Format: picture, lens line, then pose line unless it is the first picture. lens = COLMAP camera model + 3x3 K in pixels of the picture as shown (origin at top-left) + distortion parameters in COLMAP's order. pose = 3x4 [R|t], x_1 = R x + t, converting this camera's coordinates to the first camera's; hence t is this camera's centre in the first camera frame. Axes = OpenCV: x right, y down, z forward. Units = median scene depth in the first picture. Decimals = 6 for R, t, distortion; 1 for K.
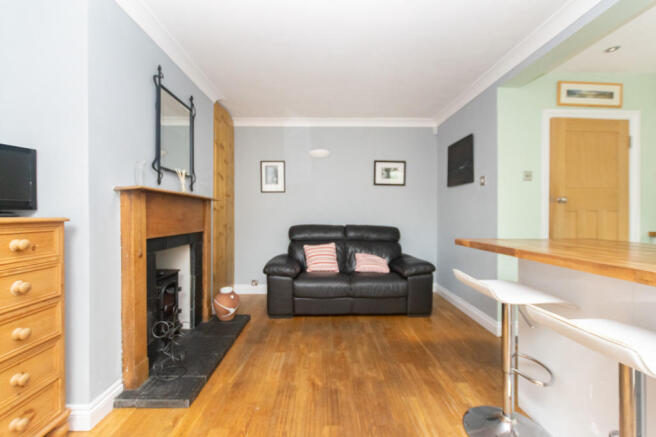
lens RADIAL K [[281.7, 0, 327.9], [0, 281.7, 215.0], [0, 0, 1]] dist [-0.000199, -0.000649]
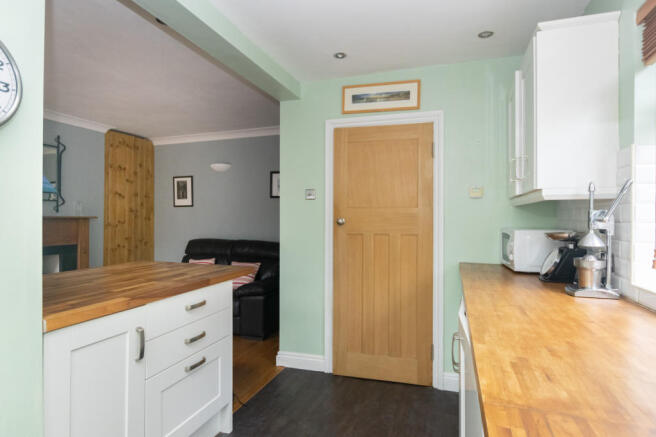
lens RADIAL K [[354.6, 0, 329.6], [0, 354.6, 216.7], [0, 0, 1]] dist [-0.007257, -0.000422]
pose [[0.938807, 0.003991, -0.344420, 1.154002], [-0.006086, 0.999969, -0.005003, -0.061455], [0.344389, 0.006794, 0.938802, -0.054131]]
